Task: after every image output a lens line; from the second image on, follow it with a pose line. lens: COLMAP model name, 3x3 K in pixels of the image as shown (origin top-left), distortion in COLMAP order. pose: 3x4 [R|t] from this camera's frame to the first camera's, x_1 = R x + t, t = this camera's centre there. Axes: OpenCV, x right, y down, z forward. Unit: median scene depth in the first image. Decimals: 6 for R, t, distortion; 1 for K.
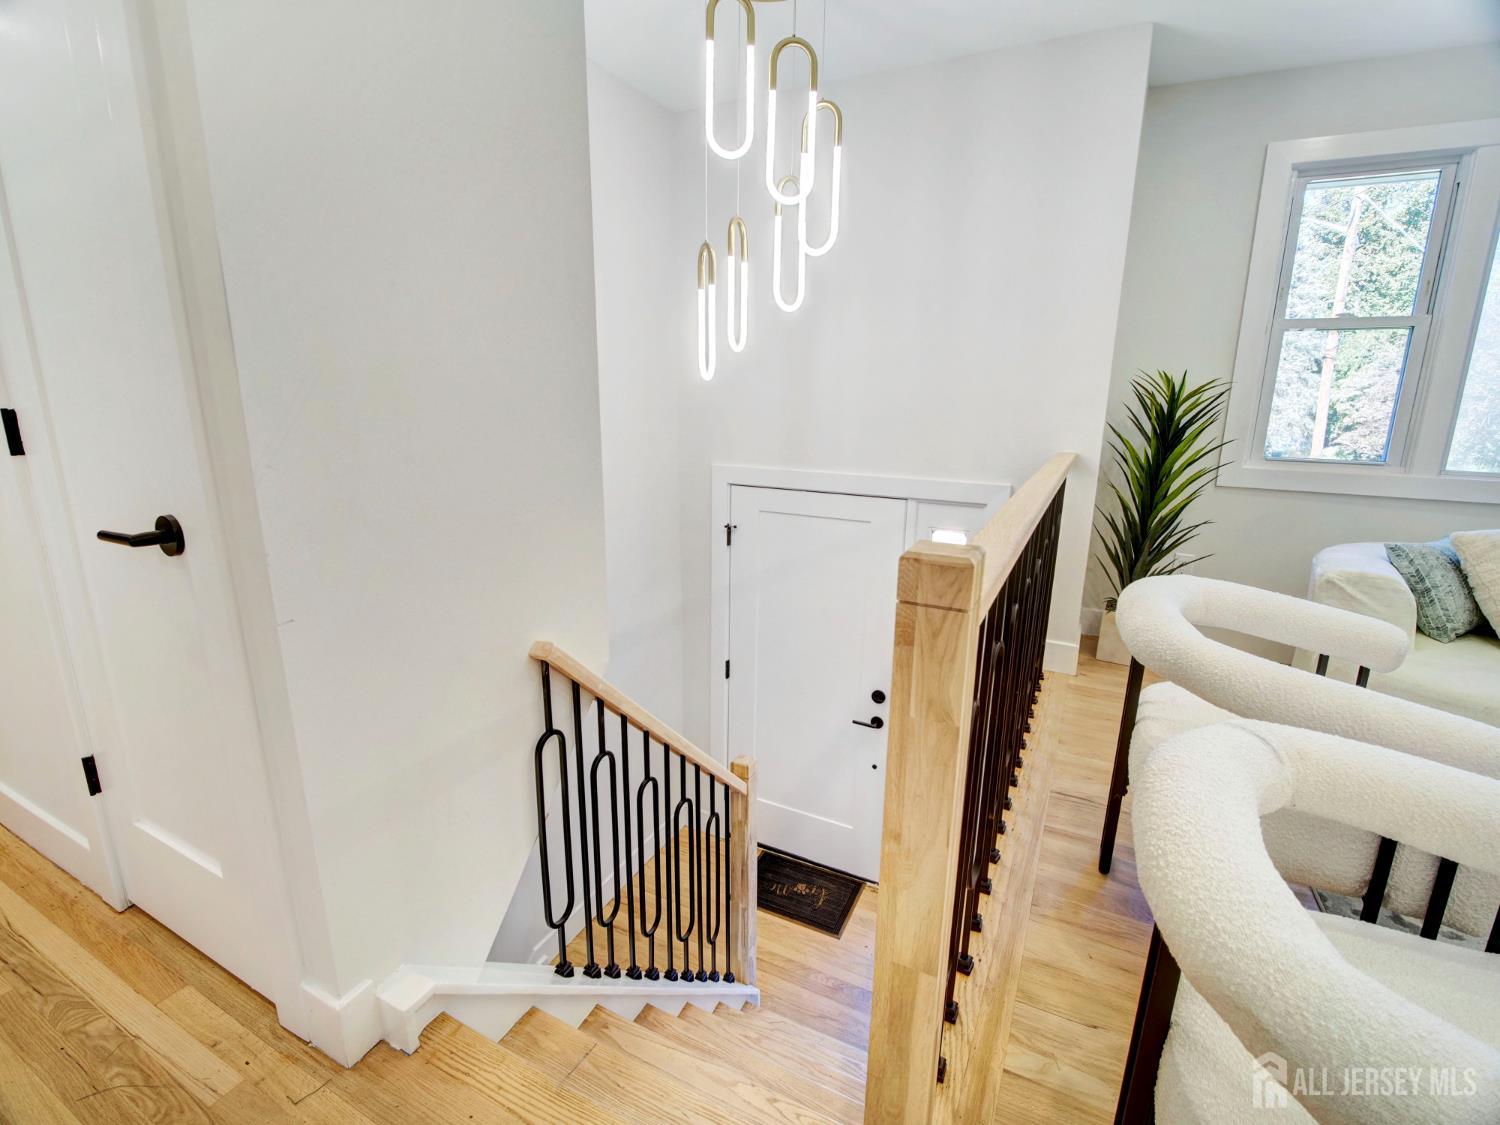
lens RADIAL K [[683.2, 0, 742.9], [0, 683.2, 561.3], [0, 0, 1]] dist [-0.014504, -0.000194]
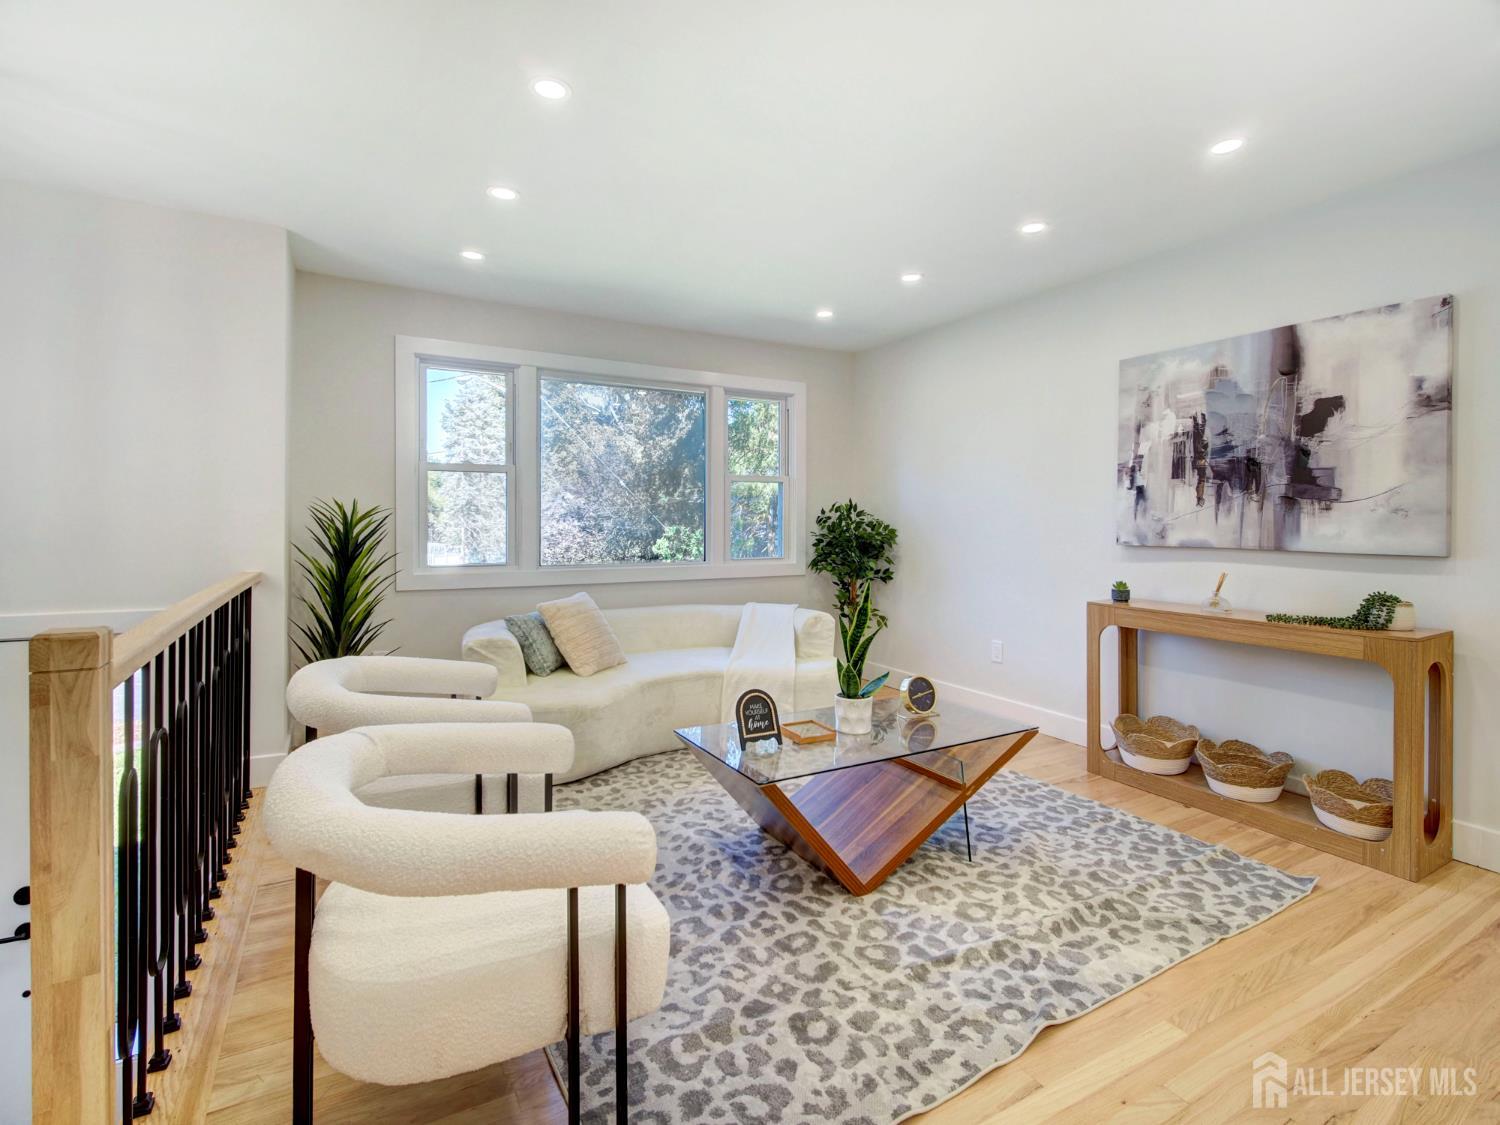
lens RADIAL K [[712.1, 0, 753.8], [0, 712.1, 523.2], [0, 0, 1]] dist [-0.009162, 0.001686]
pose [[0.527778, -0.006605, 0.849357, -0.088698], [0.199844, 0.972864, -0.116614, 0.096615], [-0.825538, 0.231285, 0.514776, -0.424421]]
